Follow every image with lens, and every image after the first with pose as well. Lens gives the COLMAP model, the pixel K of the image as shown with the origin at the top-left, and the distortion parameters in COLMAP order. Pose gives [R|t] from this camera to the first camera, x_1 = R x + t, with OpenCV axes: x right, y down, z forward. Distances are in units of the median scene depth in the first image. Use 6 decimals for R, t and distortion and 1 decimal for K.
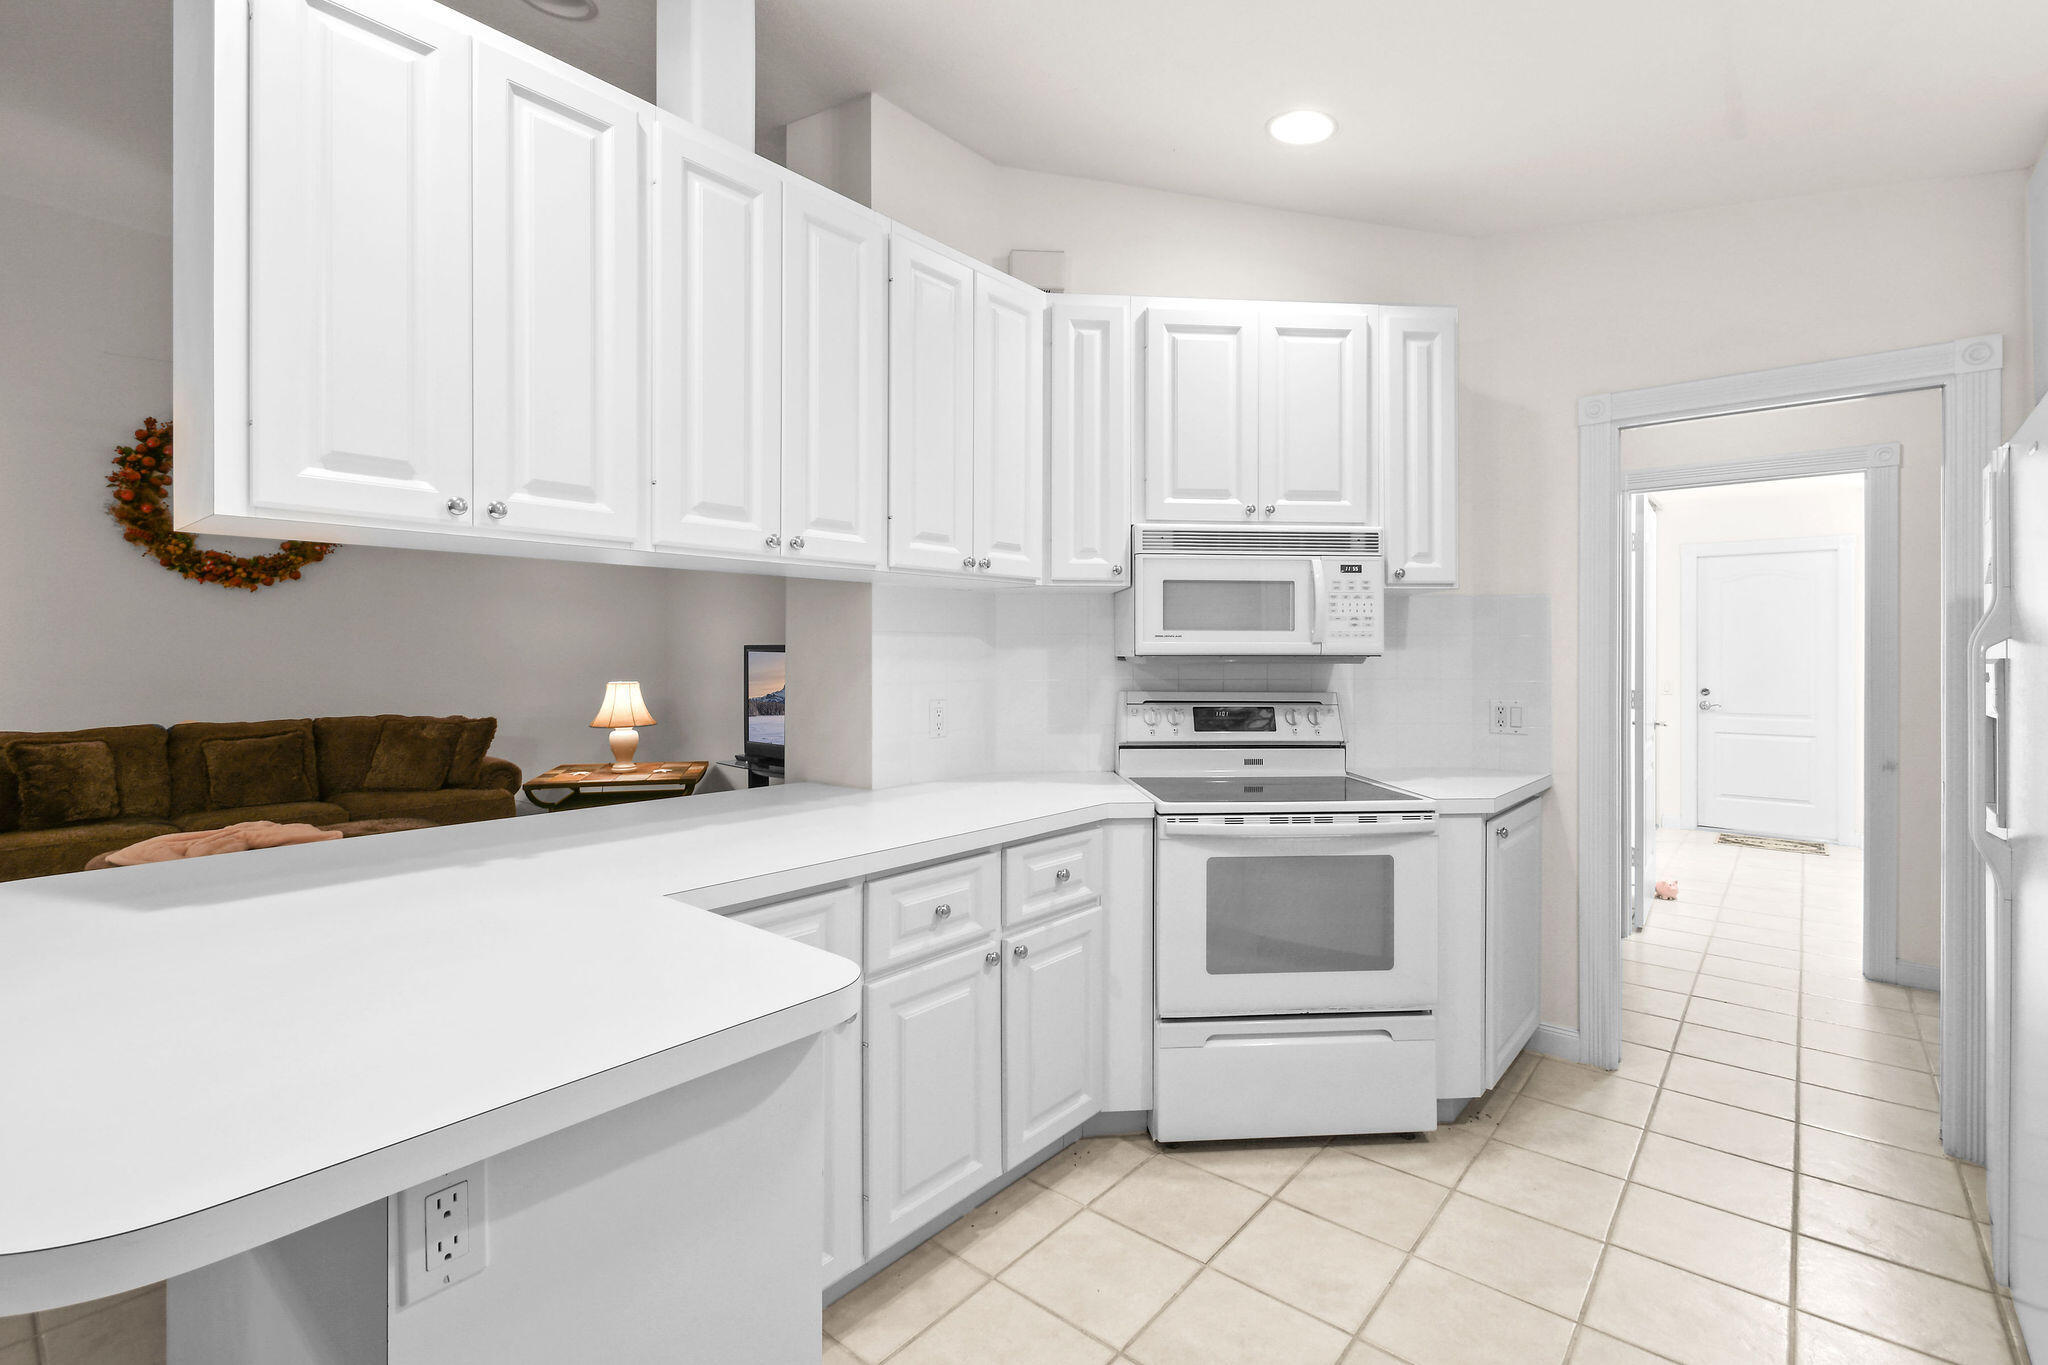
lens RADIAL K [[918.9, 0, 1031.0], [0, 918.9, 657.5], [0, 0, 1]] dist [0.009699, -0.004733]
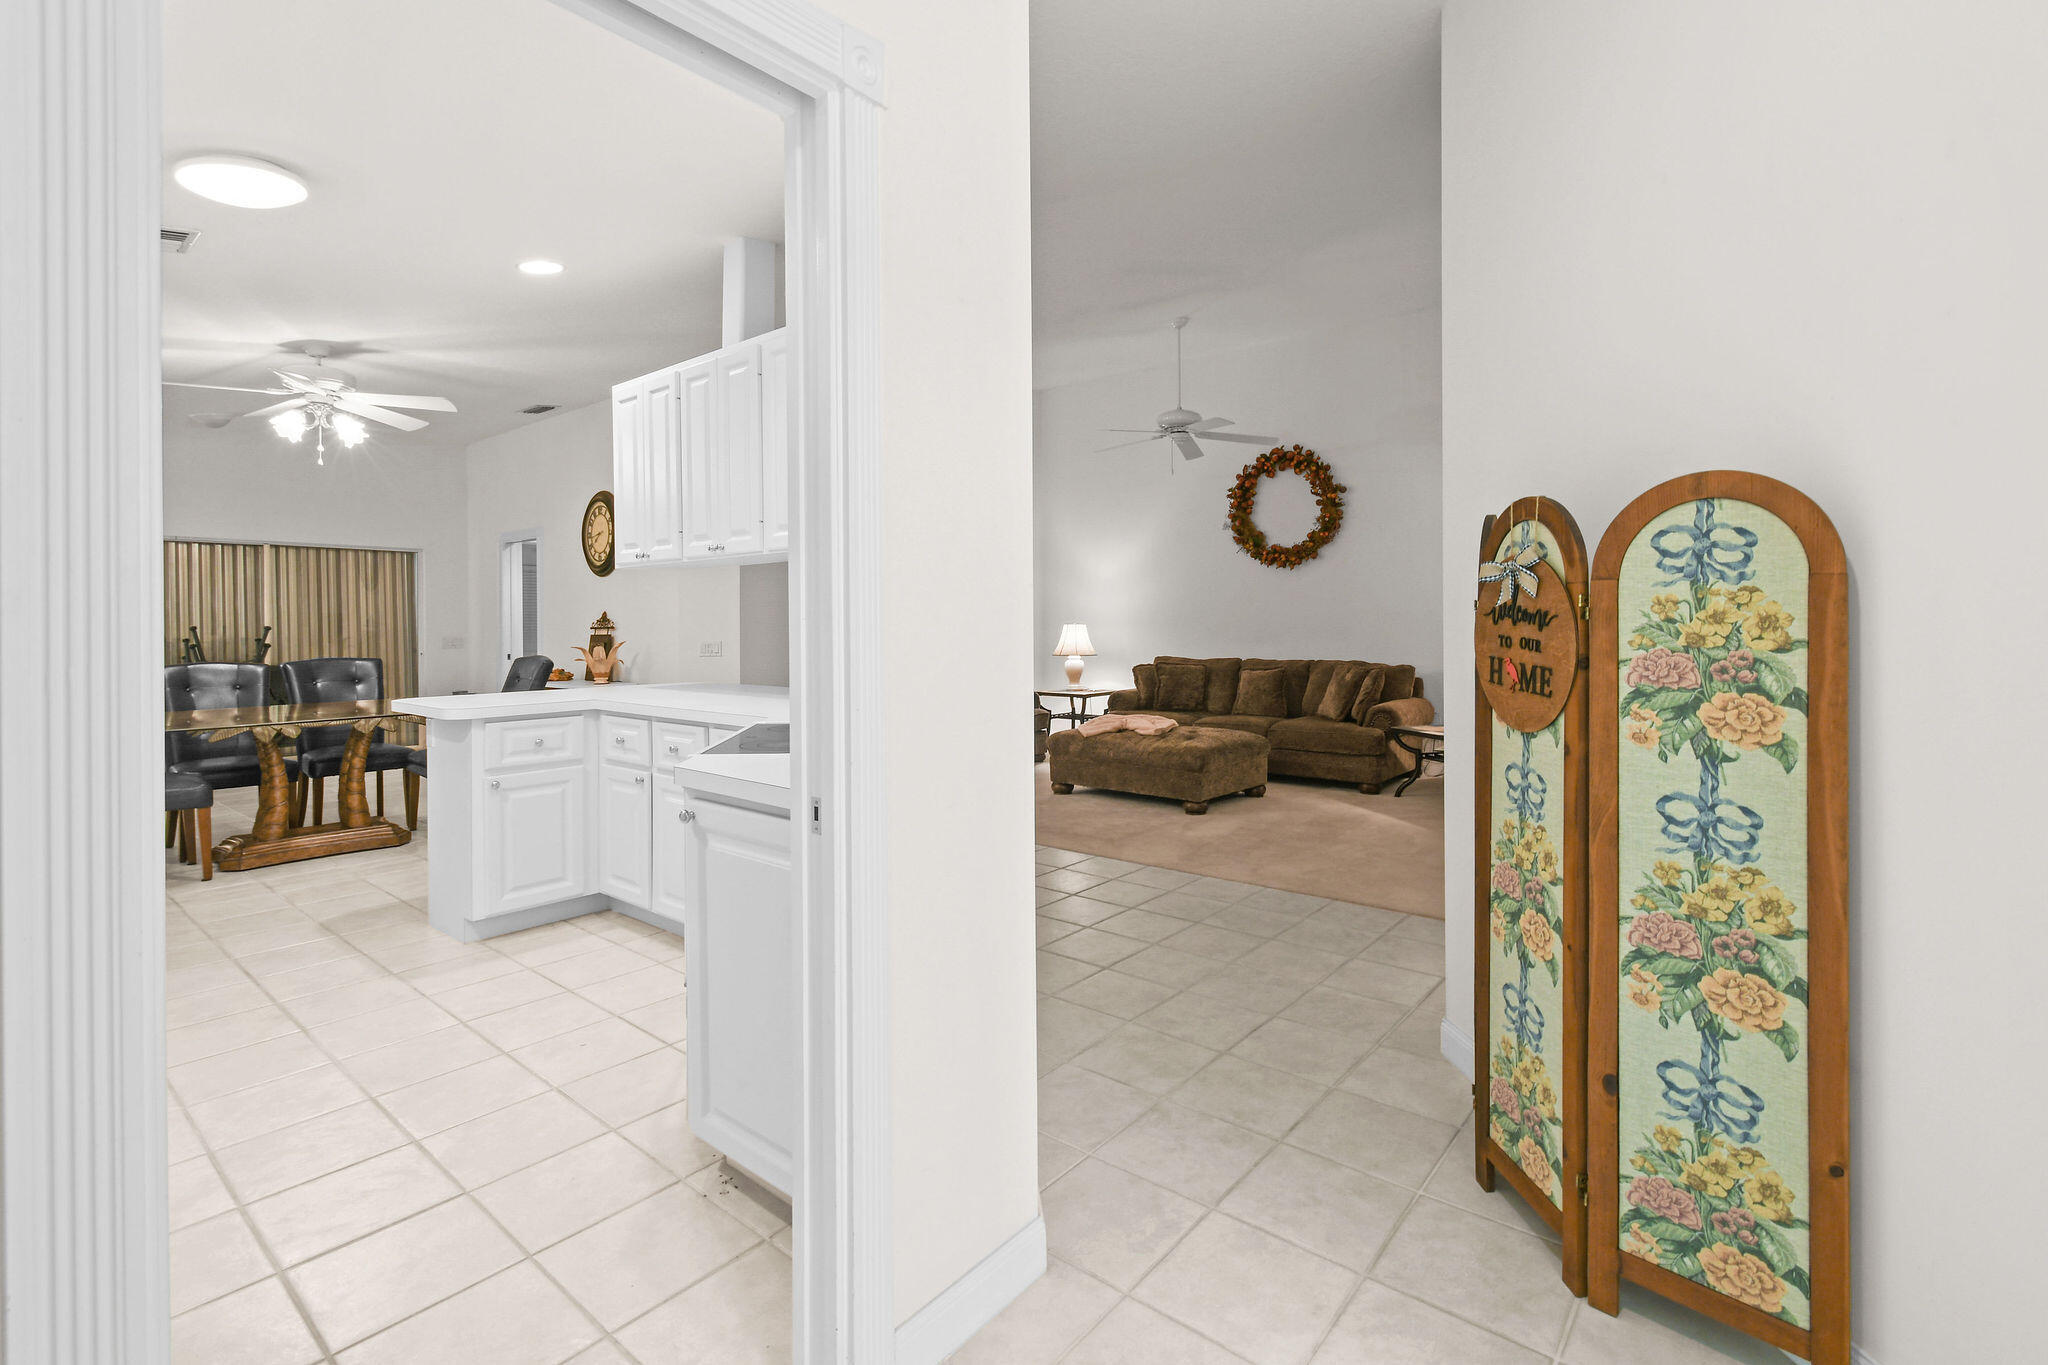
lens RADIAL K [[918.9, 0, 1040.8], [0, 918.9, 630.6], [0, 0, 1]] dist [0.009699, -0.004733]
pose [[0.015105, 0.007243, -0.999860, 1.204146], [0.003070, 0.999969, 0.007290, 0.025666], [0.999881, -0.003179, 0.015082, 1.196565]]
